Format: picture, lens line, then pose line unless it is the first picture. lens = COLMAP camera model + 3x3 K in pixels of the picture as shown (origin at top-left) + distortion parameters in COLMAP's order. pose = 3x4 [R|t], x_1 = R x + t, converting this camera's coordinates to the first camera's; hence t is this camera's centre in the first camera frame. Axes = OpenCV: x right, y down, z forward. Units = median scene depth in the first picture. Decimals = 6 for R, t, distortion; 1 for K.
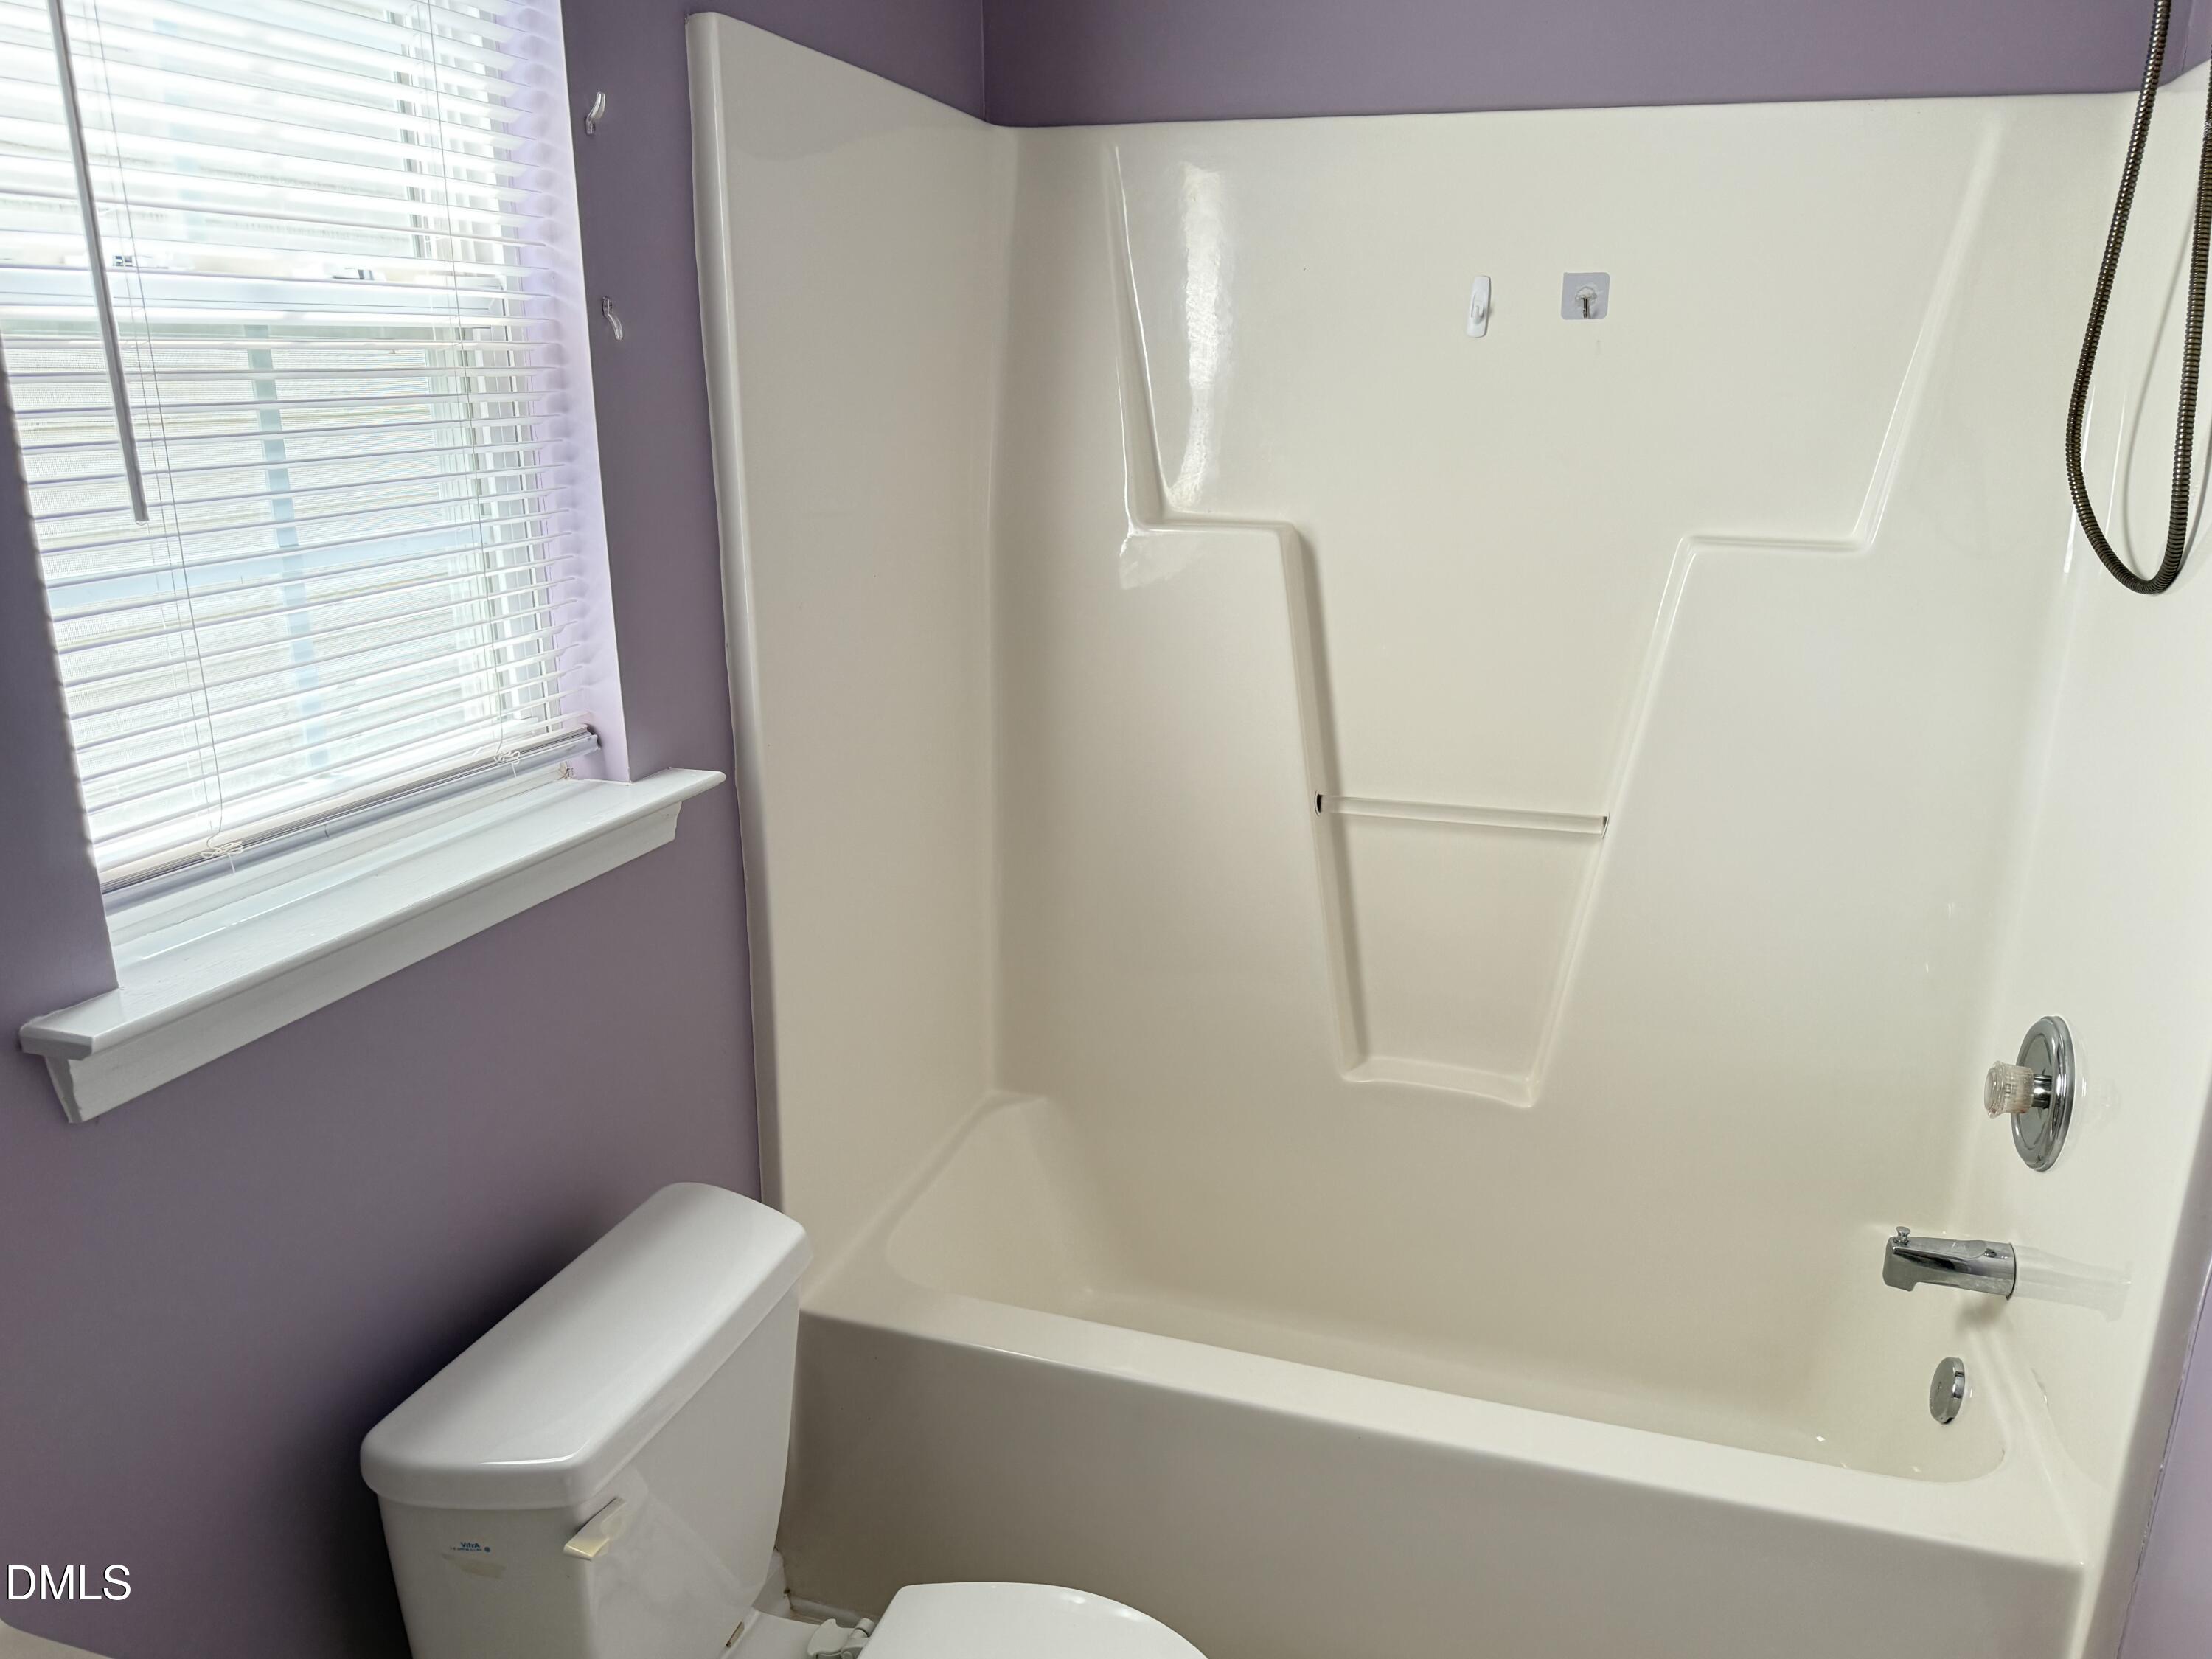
lens RADIAL K [[1618.5, 0, 1109.8], [0, 1618.5, 838.2], [0, 0, 1]] dist [0.005139, 0.000701]
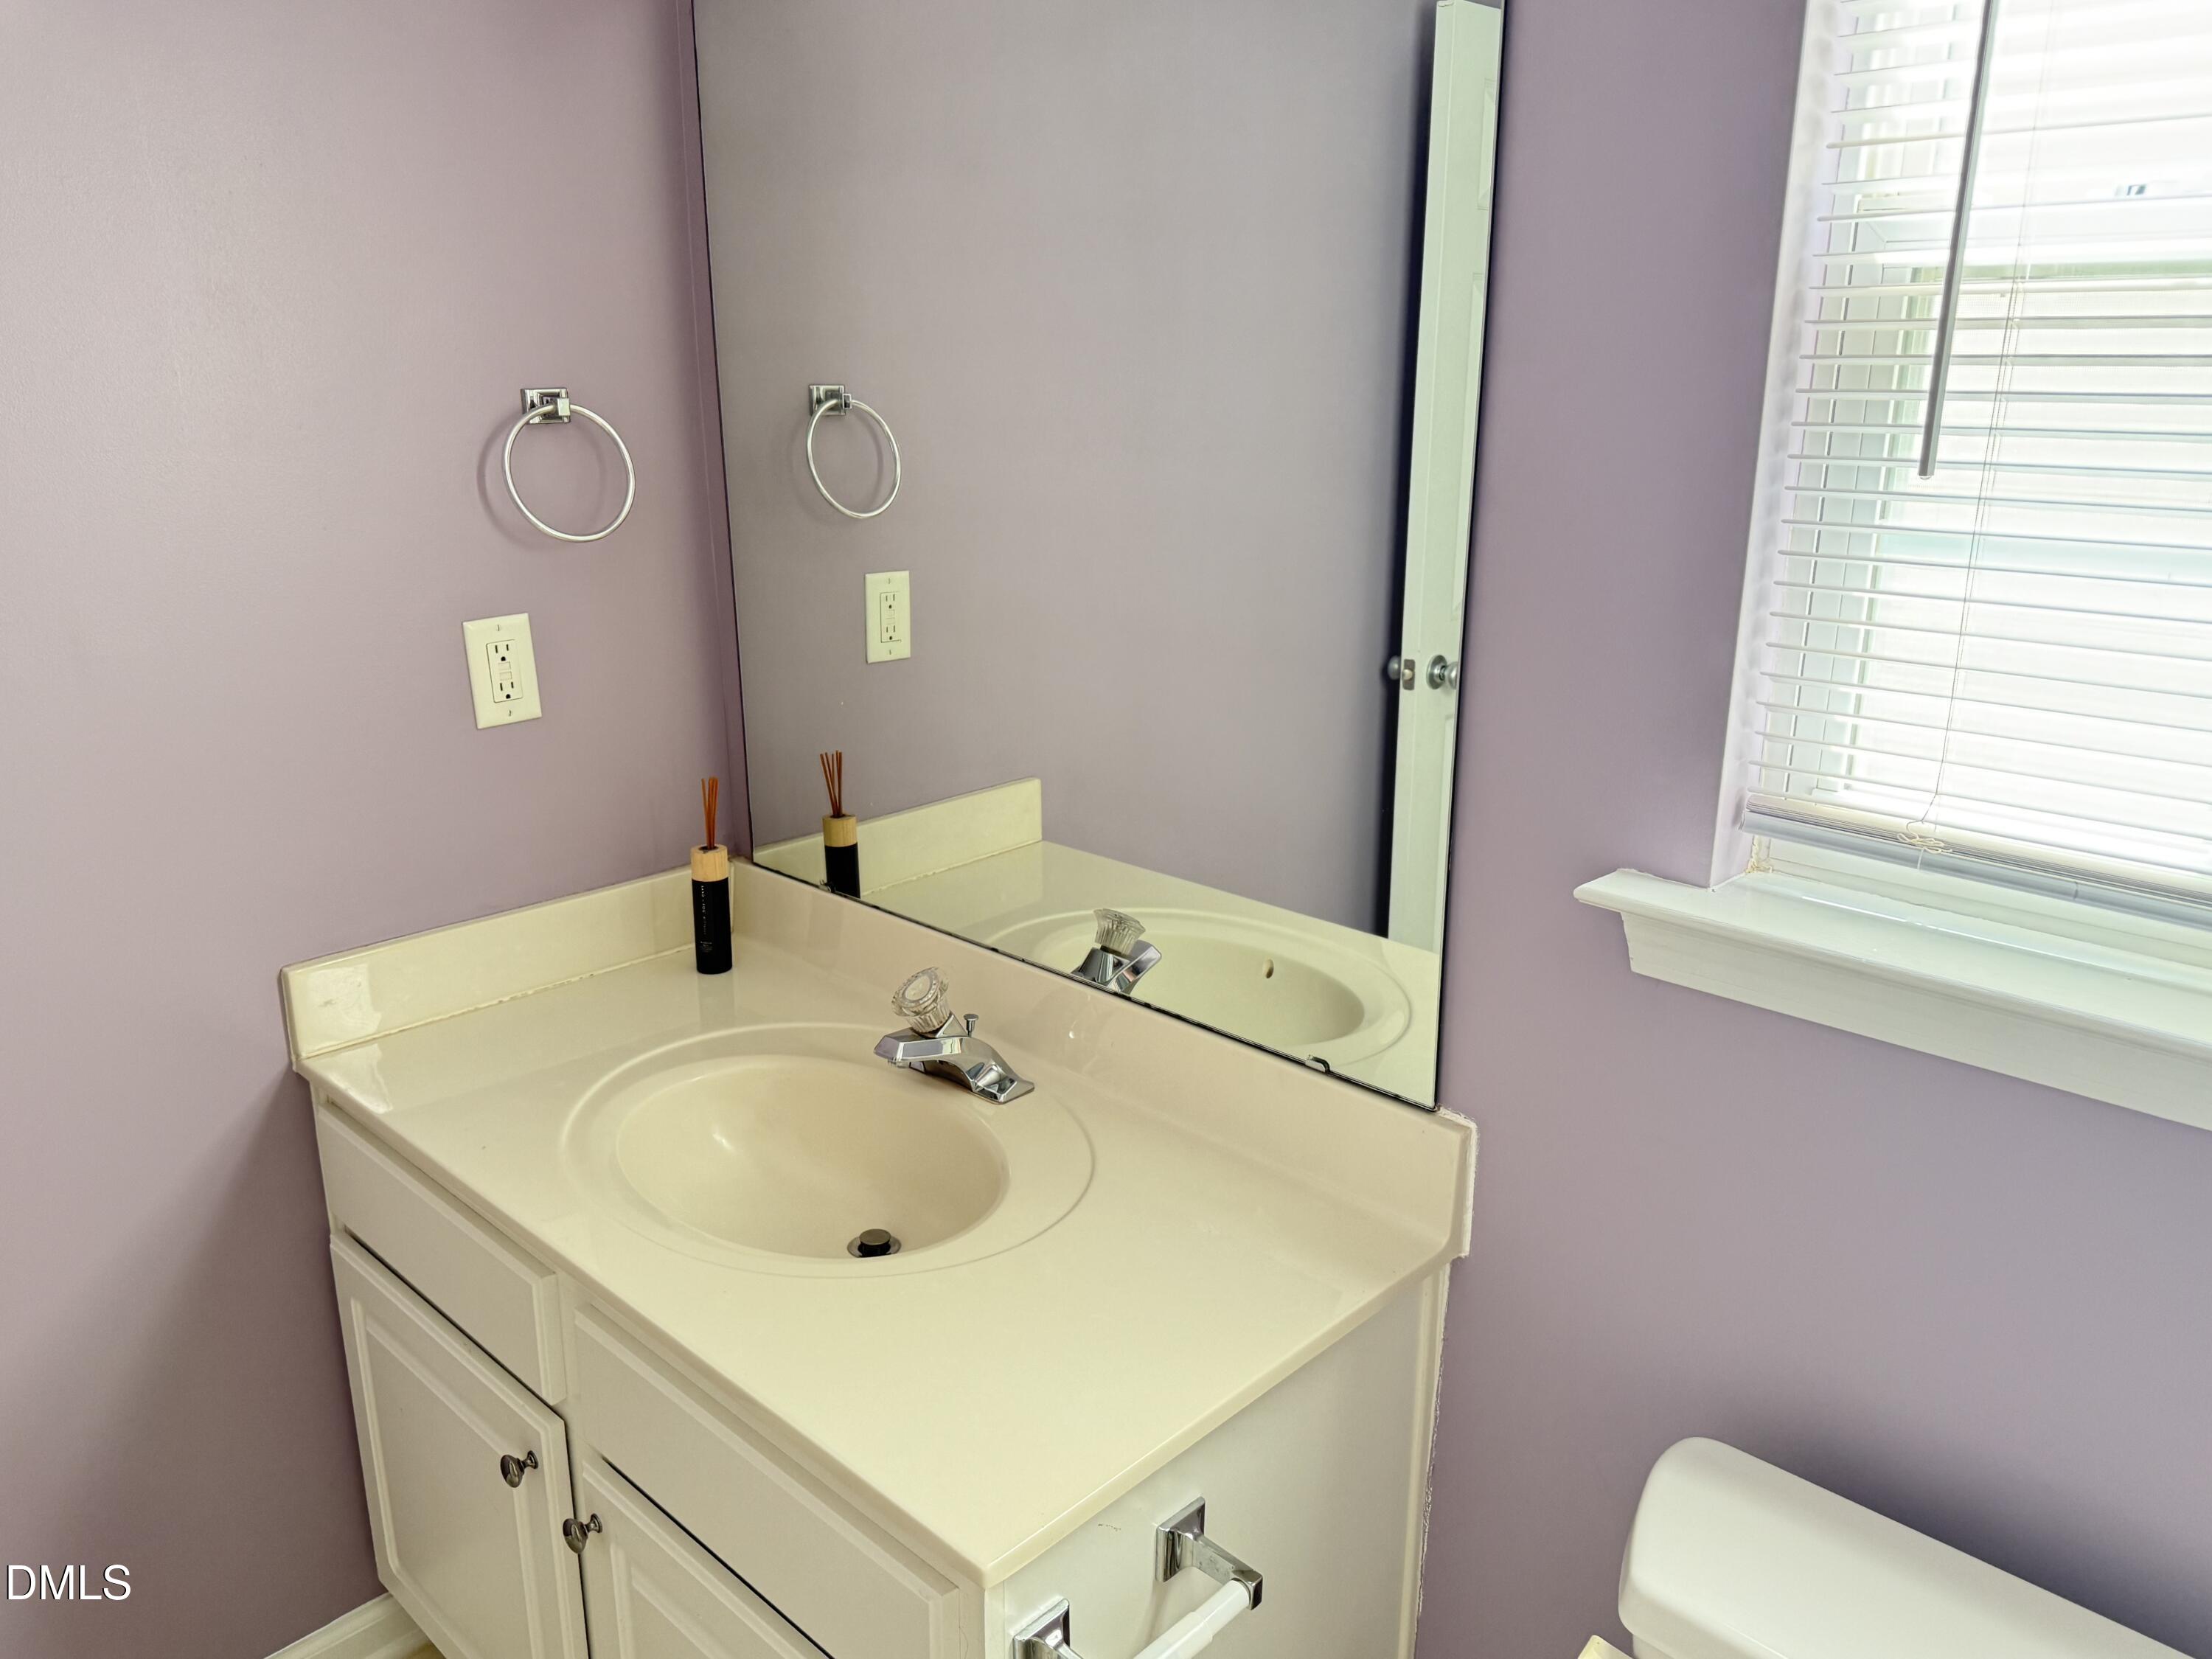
lens RADIAL K [[1618.5, 0, 1109.8], [0, 1618.5, 838.2], [0, 0, 1]] dist [0.005139, 0.000701]
pose [[-0.433272, 0.255436, -0.864308, 0.489379], [-0.260205, 0.882705, 0.391313, -0.256188], [0.862884, 0.394442, -0.315986, 0.971756]]
